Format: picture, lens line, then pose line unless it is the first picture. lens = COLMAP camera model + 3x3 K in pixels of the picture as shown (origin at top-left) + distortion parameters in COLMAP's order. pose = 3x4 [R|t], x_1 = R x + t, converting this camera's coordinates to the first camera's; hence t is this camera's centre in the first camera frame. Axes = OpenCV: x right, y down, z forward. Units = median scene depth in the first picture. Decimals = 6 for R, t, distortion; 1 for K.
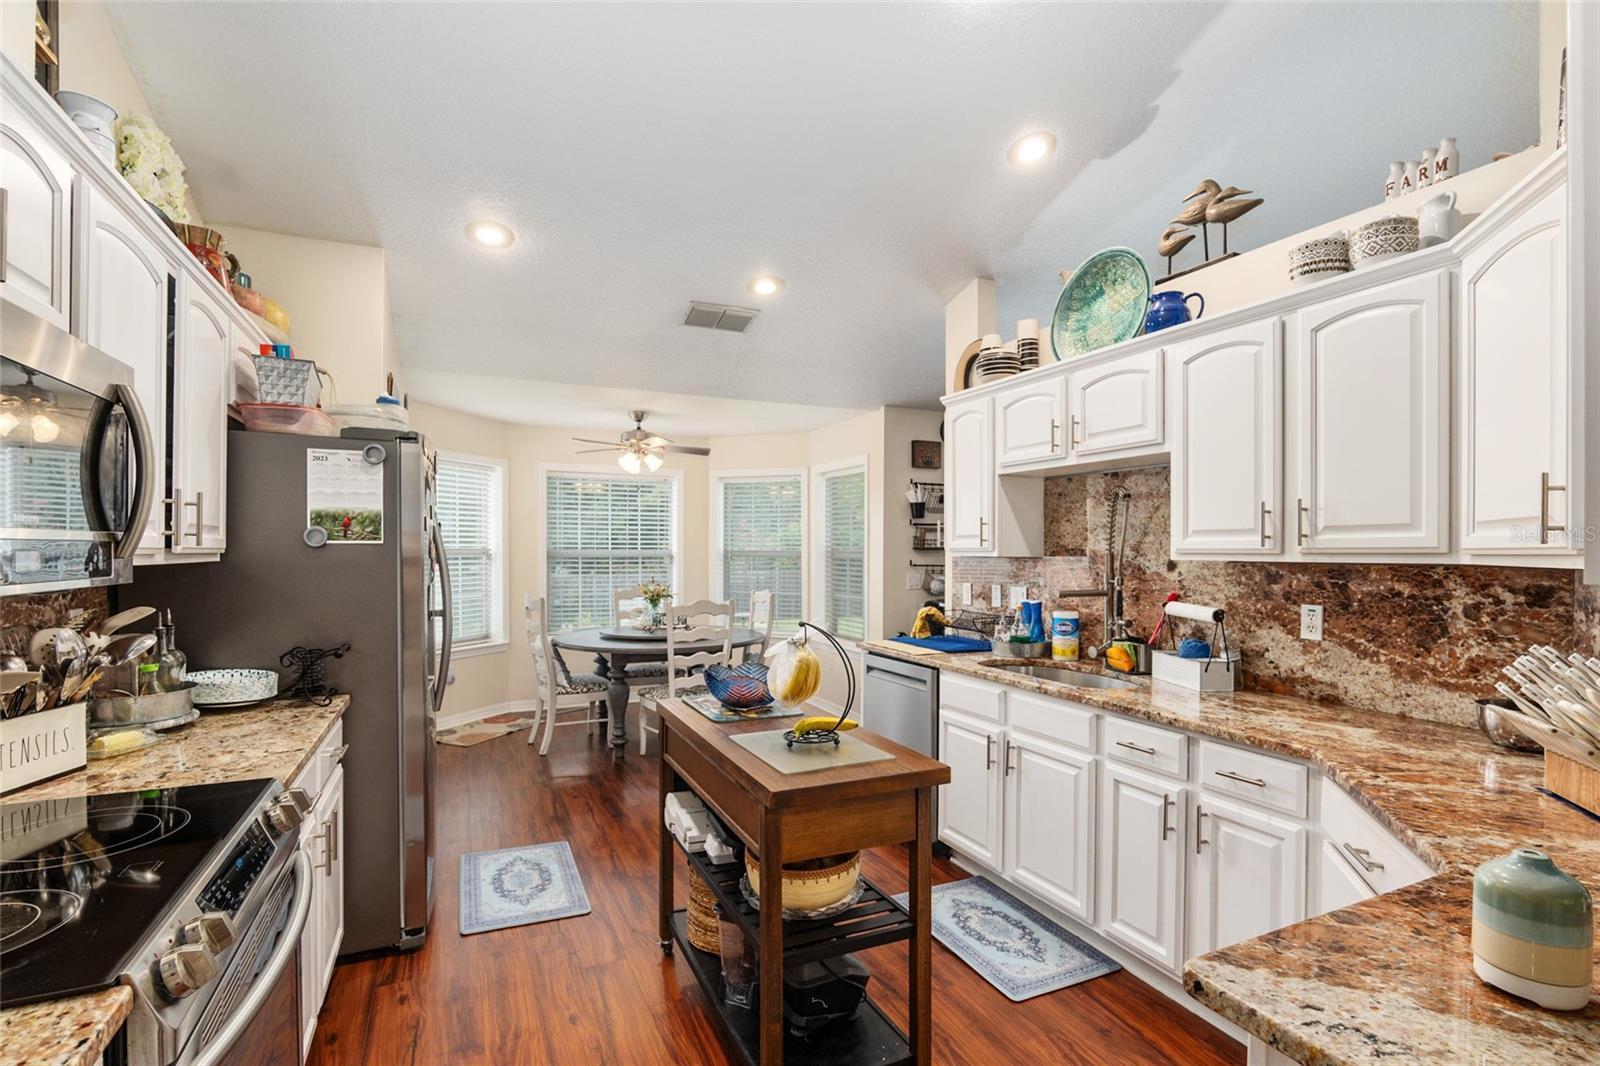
lens RADIAL K [[772.3, 0, 806.5], [0, 772.3, 548.9], [0, 0, 1]] dist [-0.007366, 0.000817]
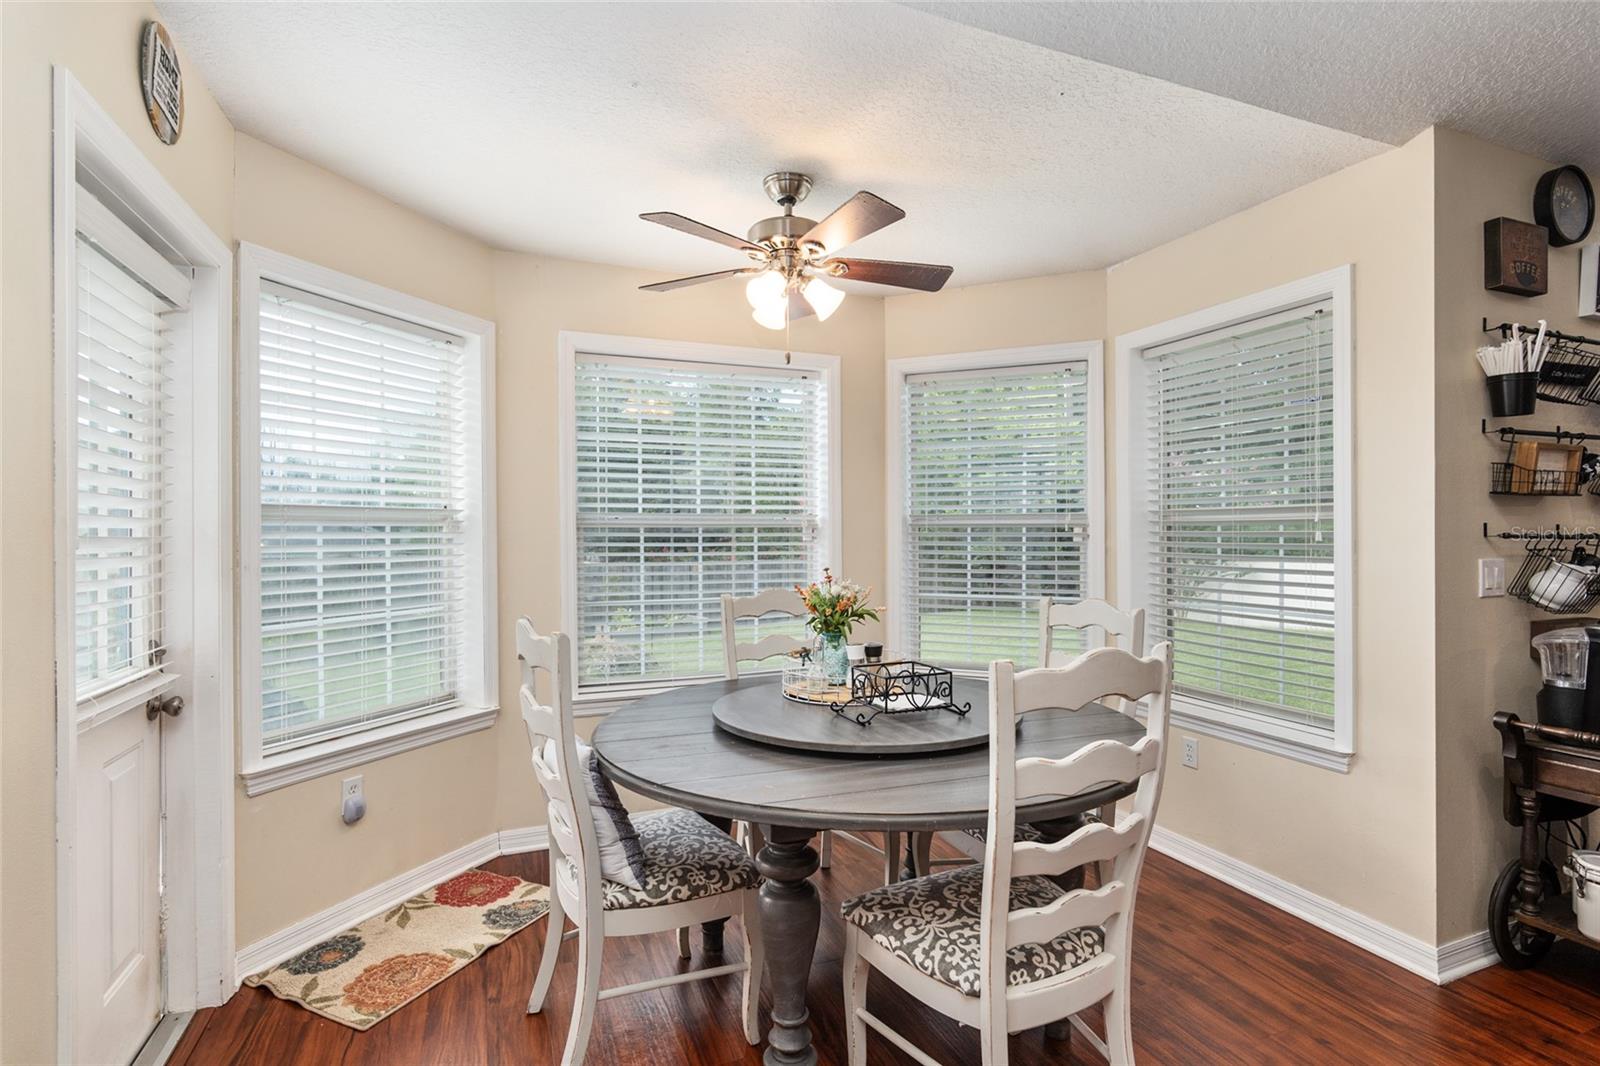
lens RADIAL K [[801.9, 0, 801.0], [0, 801.9, 529.8], [0, 0, 1]] dist [-0.006103, -0.000872]
pose [[0.998674, -0.005104, -0.051226, -0.189524], [0.004850, 0.999975, -0.005079, 0.017394], [0.051250, 0.004824, 0.998674, 0.564529]]
